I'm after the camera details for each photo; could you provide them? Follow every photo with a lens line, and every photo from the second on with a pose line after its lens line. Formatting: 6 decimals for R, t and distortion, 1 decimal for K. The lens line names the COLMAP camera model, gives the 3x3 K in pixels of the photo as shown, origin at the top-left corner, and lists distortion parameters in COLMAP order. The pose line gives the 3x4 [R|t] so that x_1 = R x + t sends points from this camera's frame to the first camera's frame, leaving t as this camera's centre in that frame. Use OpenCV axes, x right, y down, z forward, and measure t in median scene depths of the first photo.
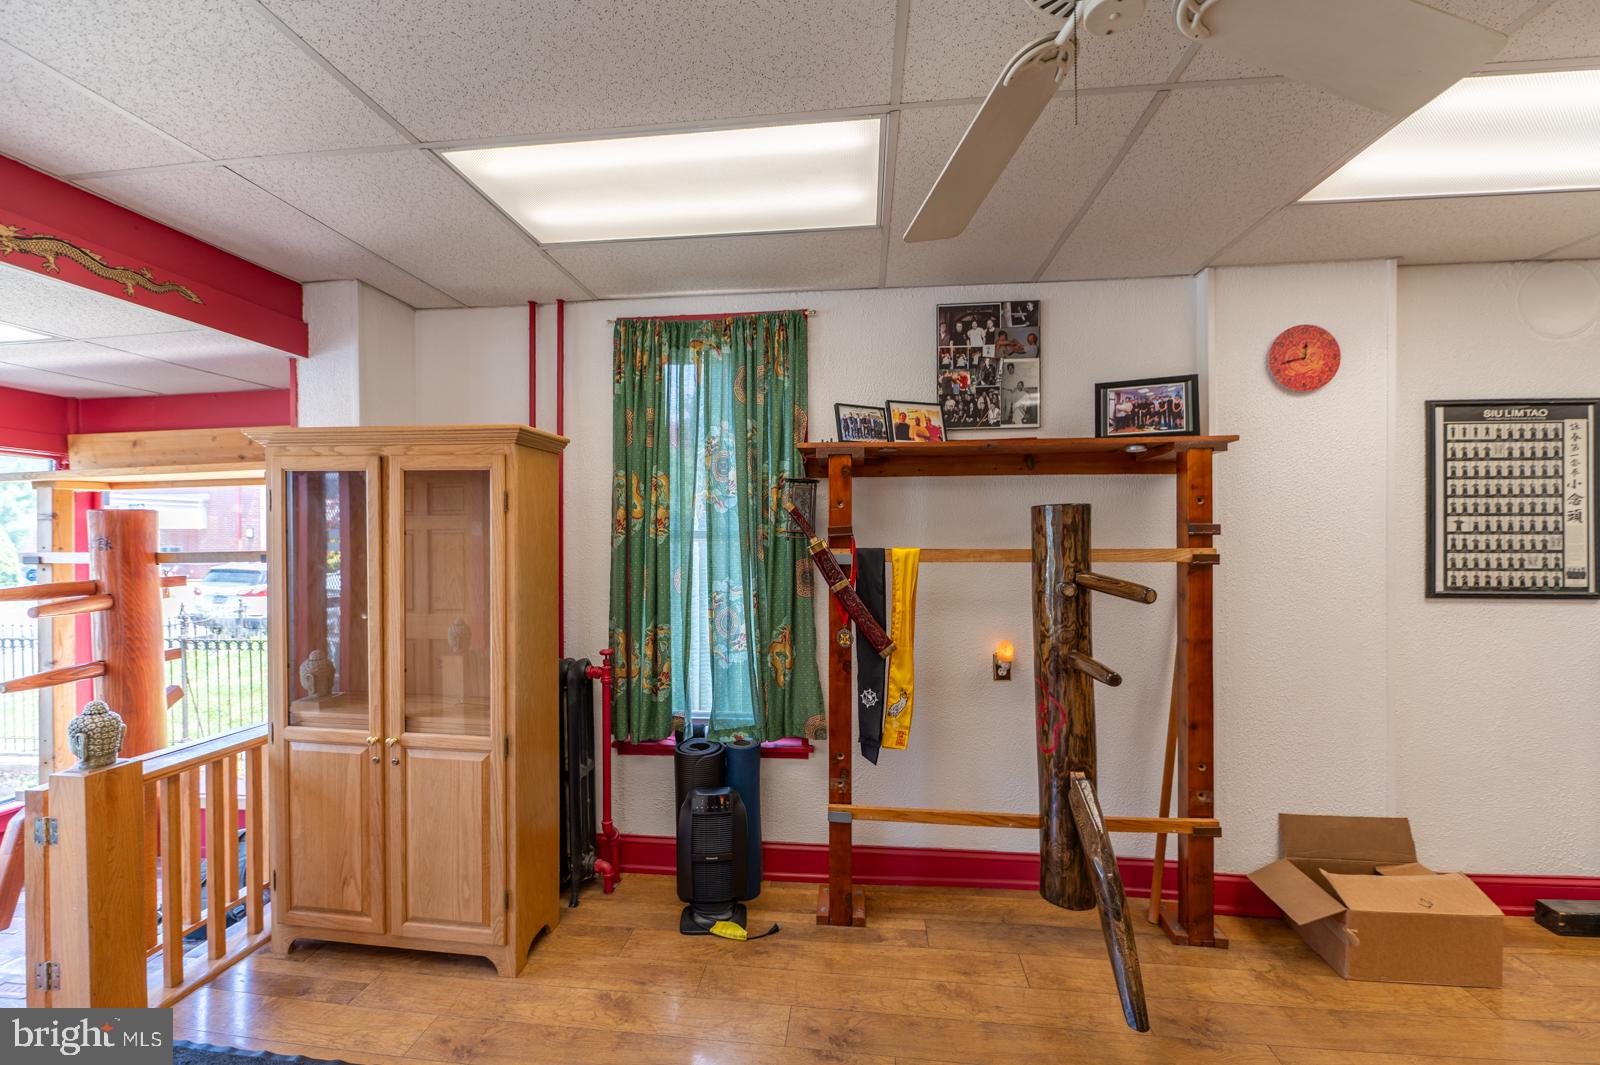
lens RADIAL K [[649.5, 0, 771.9], [0, 649.5, 539.1], [0, 0, 1]] dist [-0.005749, -0.000389]
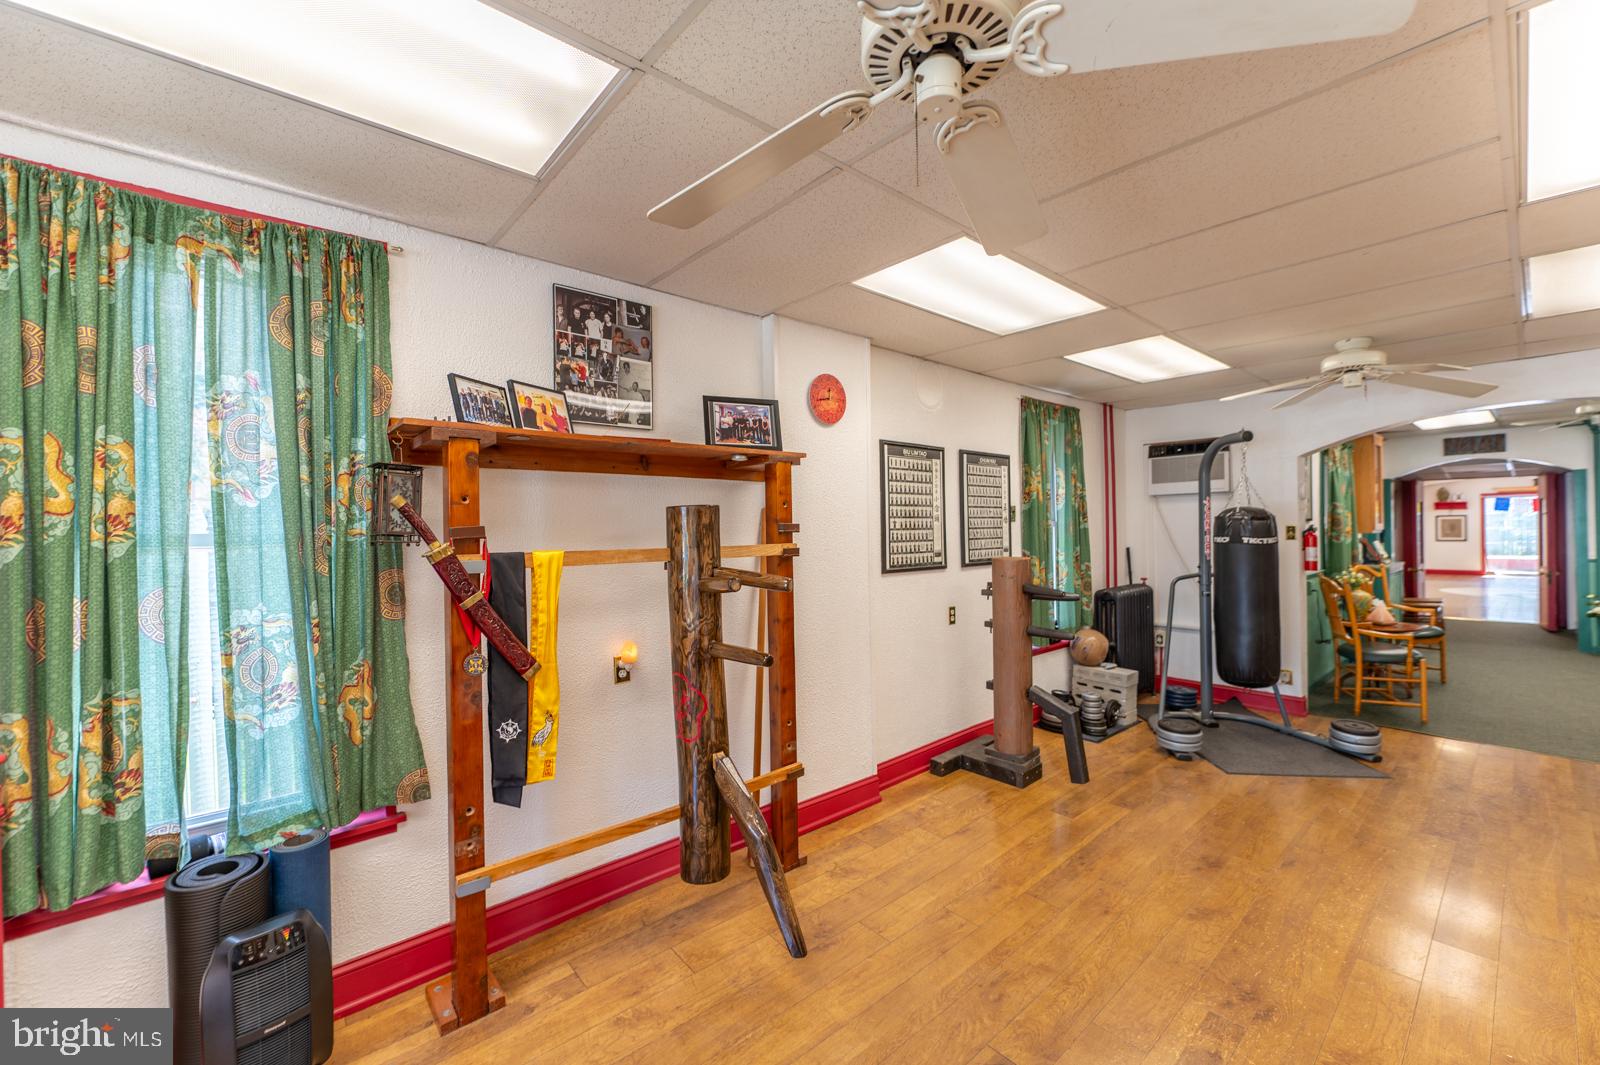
lens RADIAL K [[653.5, 0, 799.0], [0, 653.5, 530.8], [0, 0, 1]] dist [-0.008826, -0.000435]
pose [[0.666090, -0.008991, 0.745817, -0.222407], [0.016814, 0.999854, -0.002963, -0.005368], [-0.745682, 0.014514, 0.666144, 0.150478]]
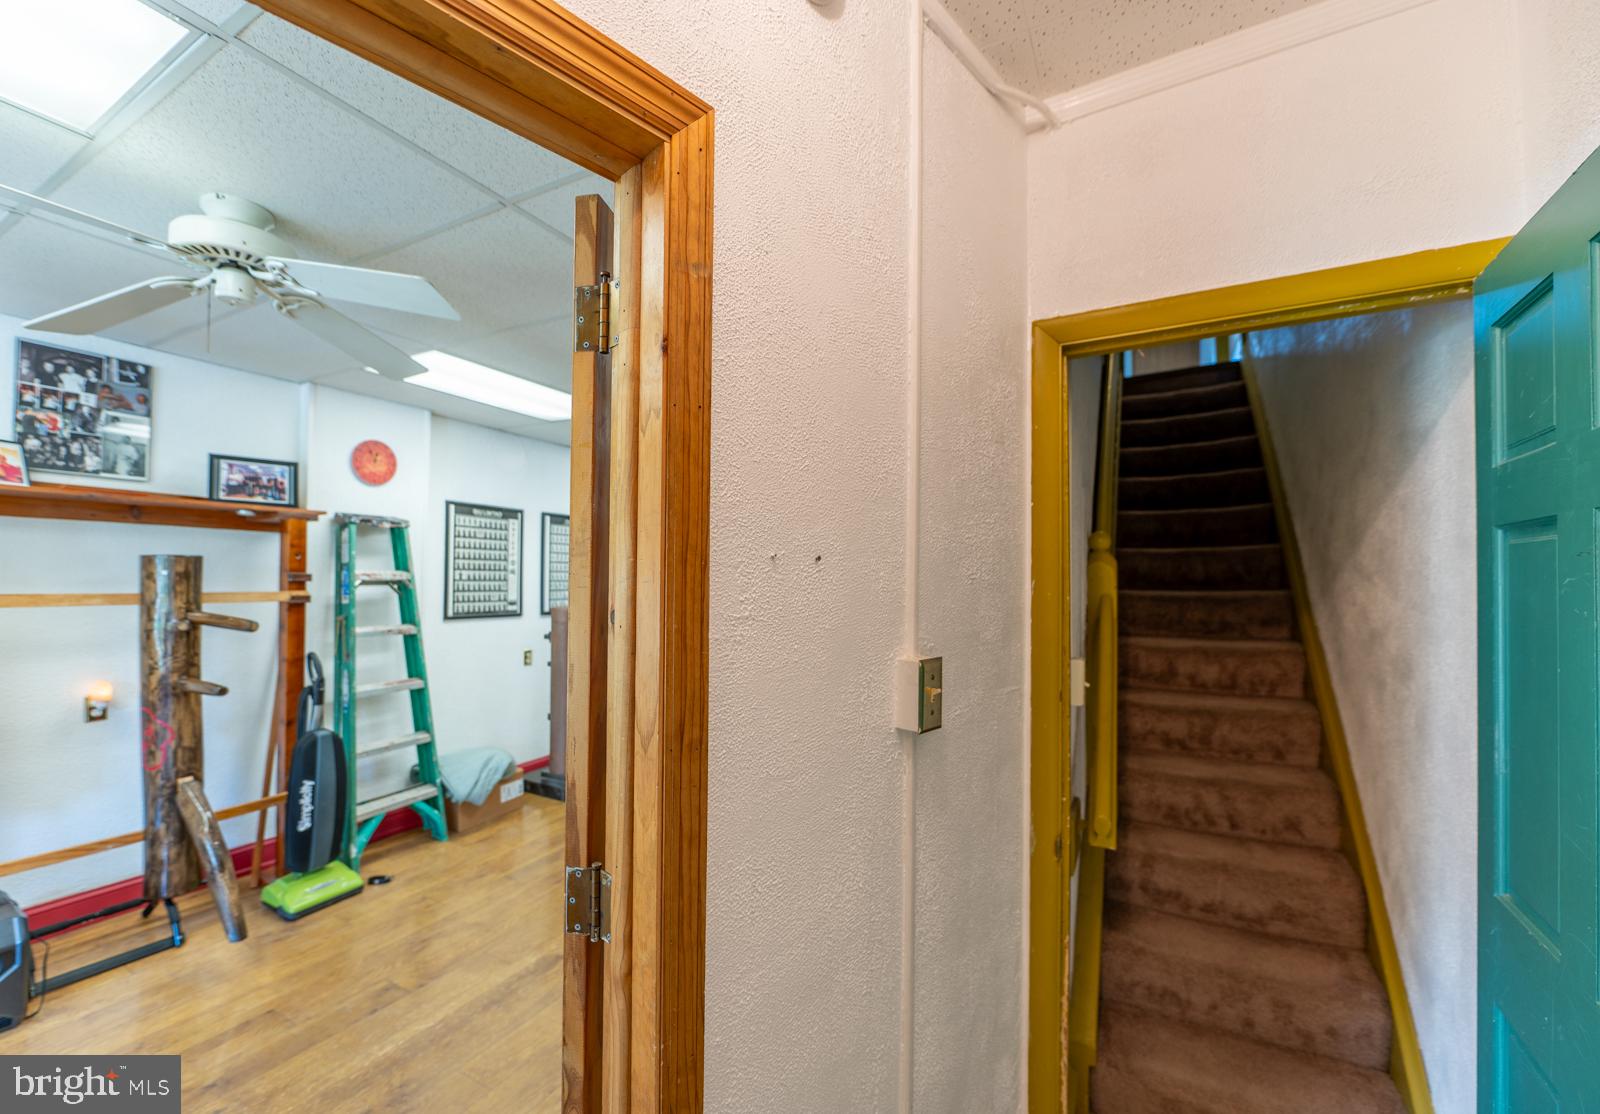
lens RADIAL K [[668.1, 0, 796.9], [0, 668.1, 568.8], [0, 0, 1]] dist [-0.012076, -0.000101]
pose [[0.362191, 0.021269, 0.931861, -0.241409], [-0.006277, 0.999773, -0.020380, -0.009991], [-0.932083, 0.001532, 0.362242, -0.452730]]
